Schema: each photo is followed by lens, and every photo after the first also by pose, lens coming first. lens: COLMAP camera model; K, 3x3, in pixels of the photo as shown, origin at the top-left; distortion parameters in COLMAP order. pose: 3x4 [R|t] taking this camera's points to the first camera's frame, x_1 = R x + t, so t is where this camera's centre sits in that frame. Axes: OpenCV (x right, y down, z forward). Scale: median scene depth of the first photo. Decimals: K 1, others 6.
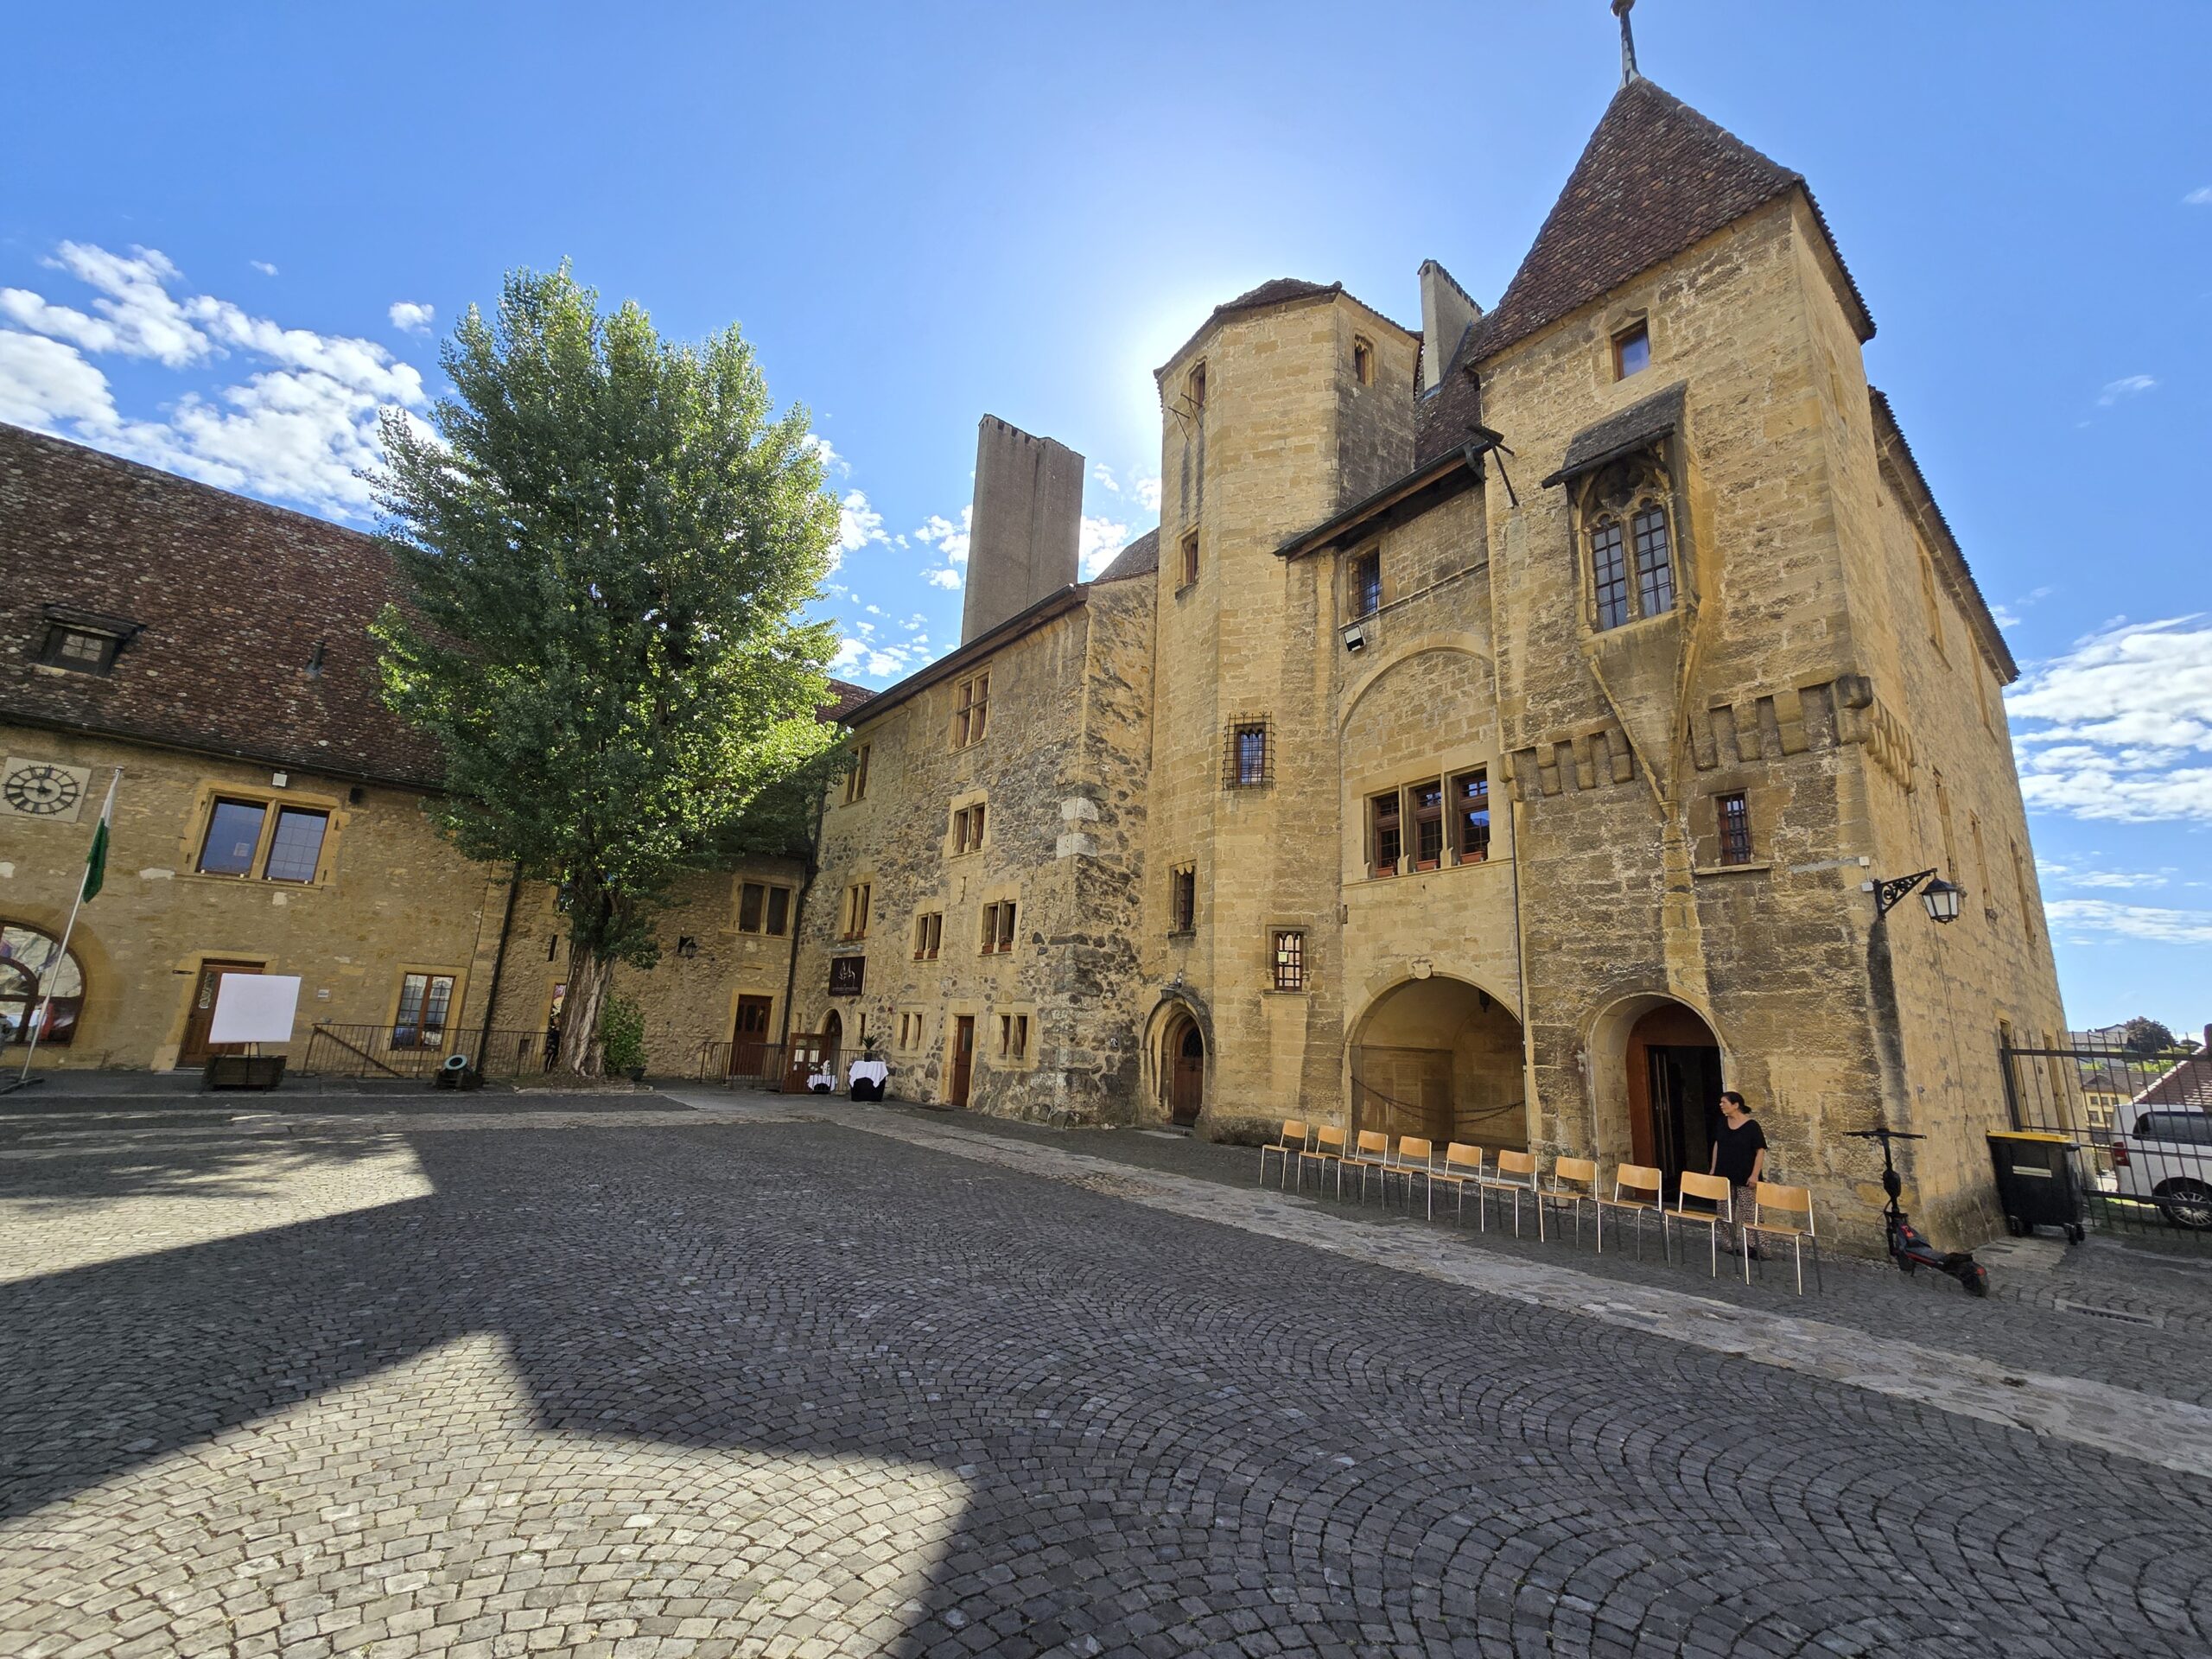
lens RADIAL K [[876.9, 0, 1082.2], [0, 876.9, 856.2], [0, 0, 1]] dist [-0.008651, 0.000127]
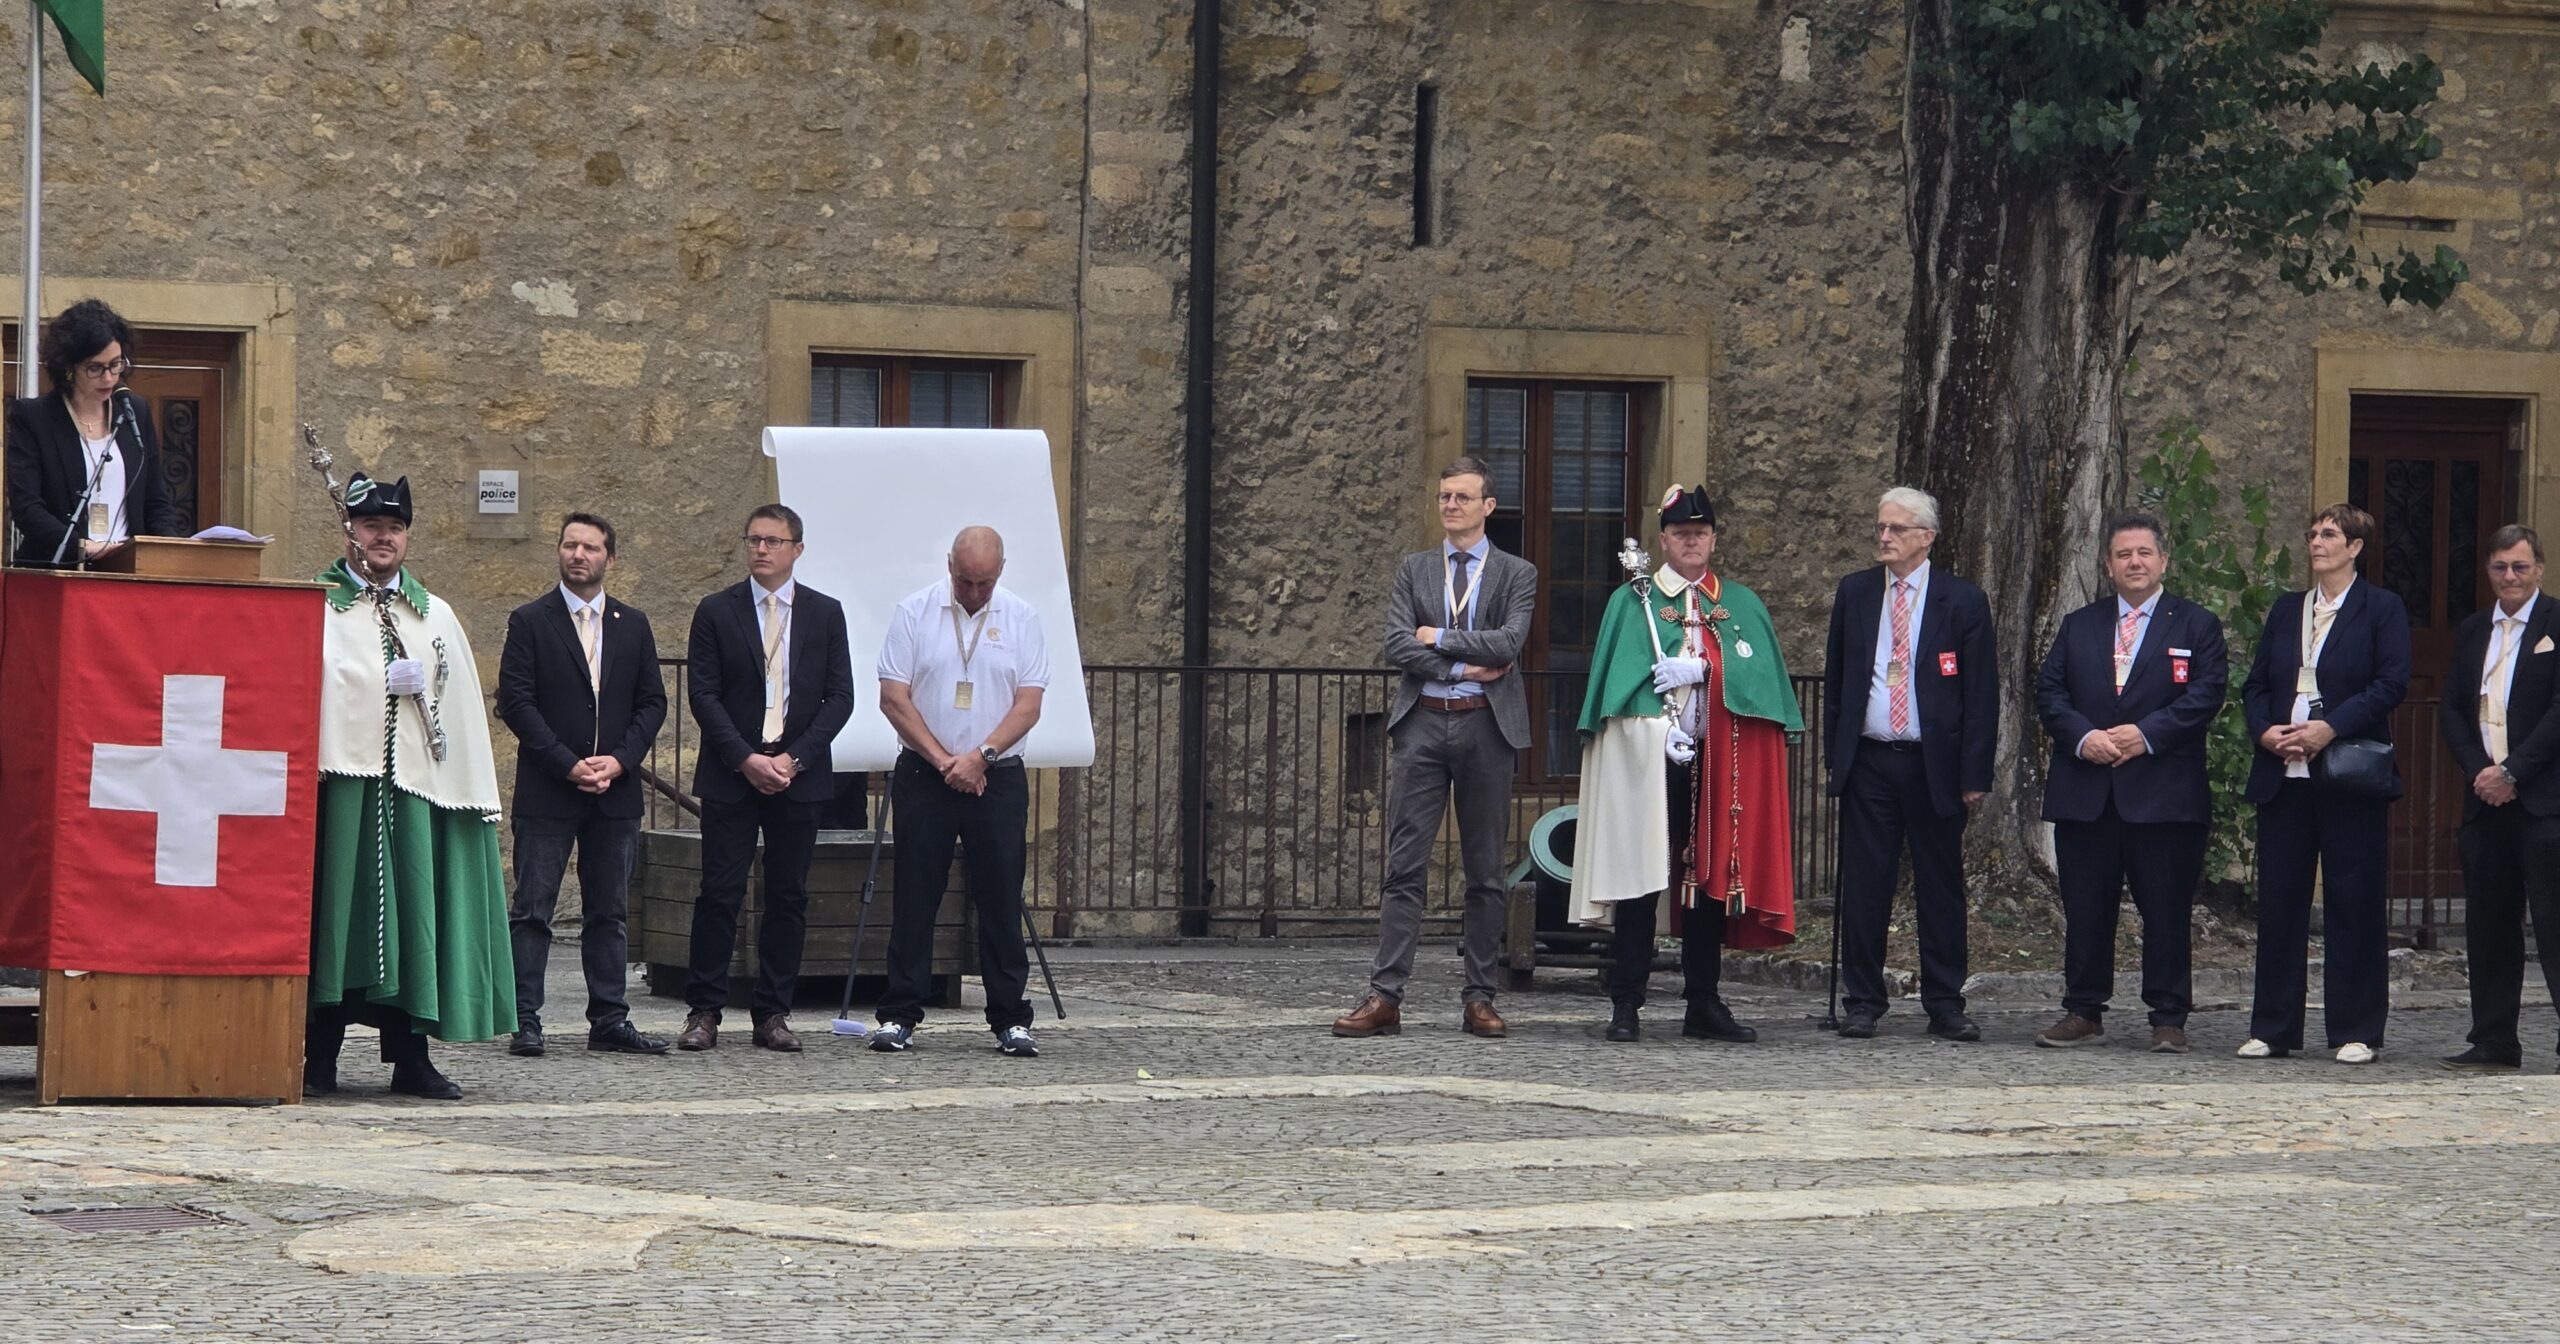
lens RADIAL K [[8072.1, 0, 1278.0], [0, 8072.1, 987.2], [0, 0, 1]] dist [0.280568, -1.600727]
pose [[0.981640, -0.017528, -0.189936, -0.422727], [0.064749, 0.967263, 0.245379, -0.145413], [0.179417, -0.253172, 0.950639, -0.589282]]
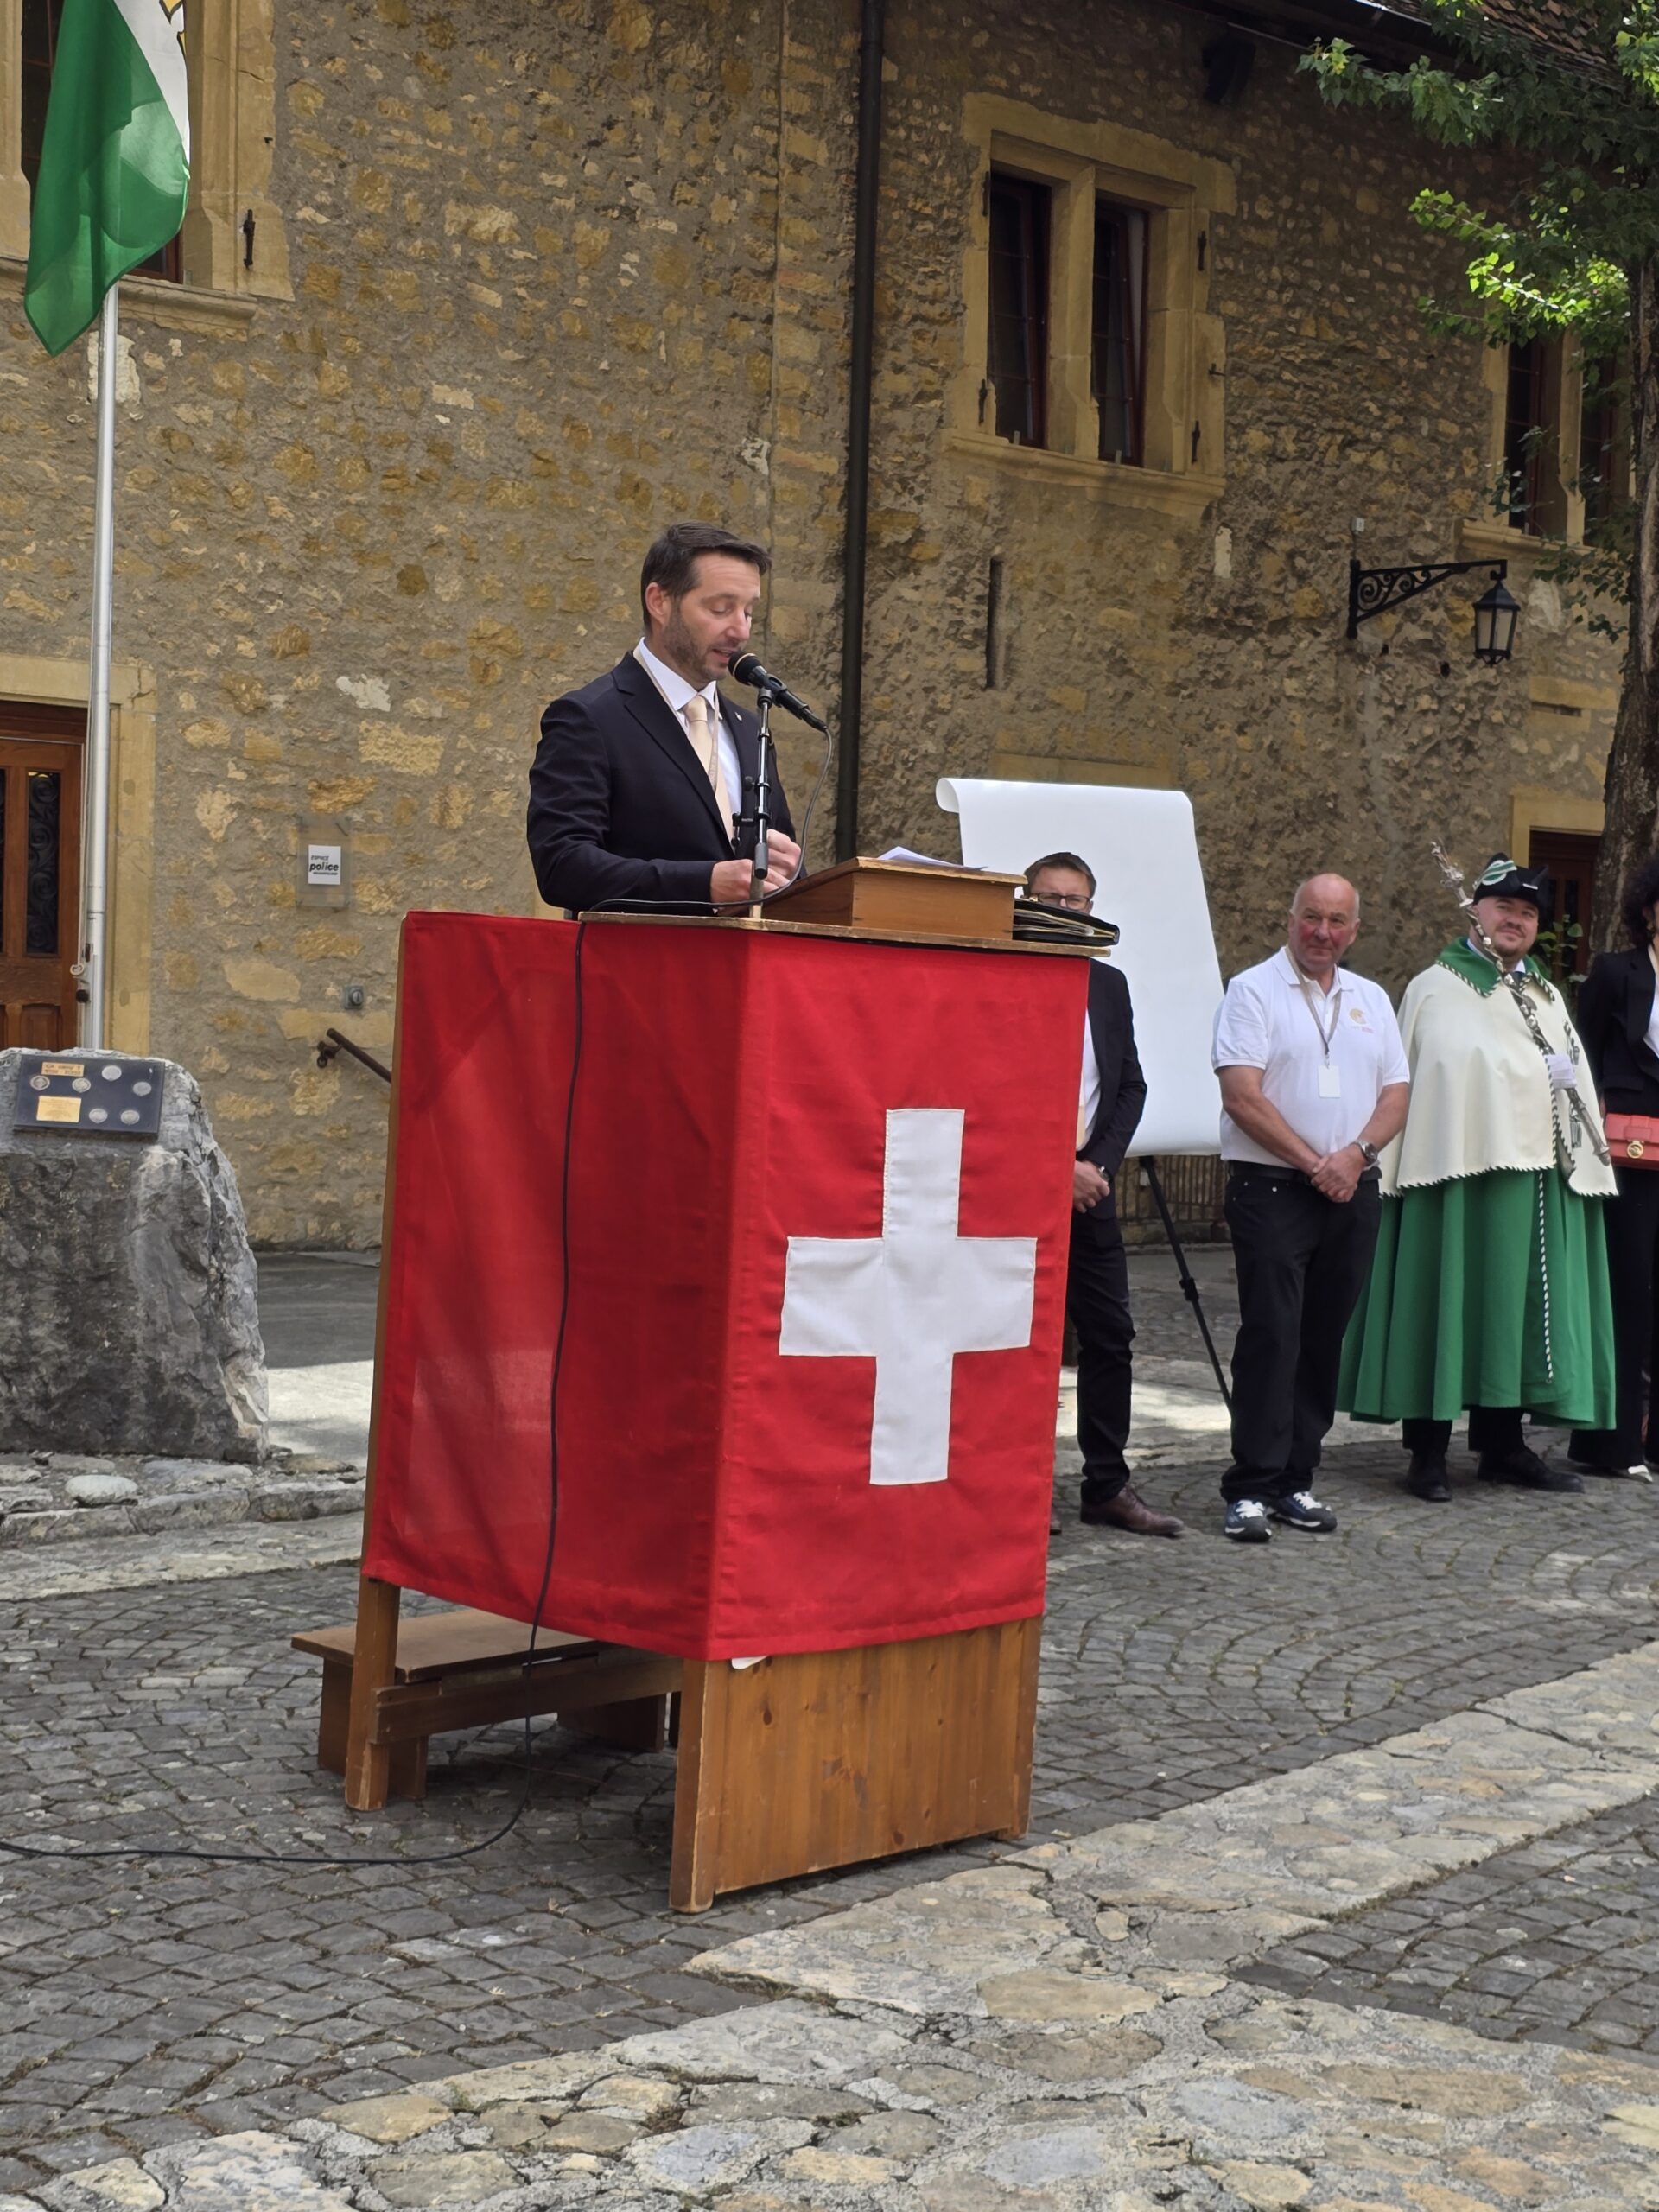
lens RADIAL K [[3302.4, 0, 791.4], [0, 3302.4, 1136.4], [0, 0, 1]] dist [0.242769, -1.034570]
pose [[0.999437, -0.014286, 0.030353, -0.825406], [0.005983, 0.966196, 0.257738, 0.024883], [-0.033009, -0.257412, 0.965738, 0.266325]]
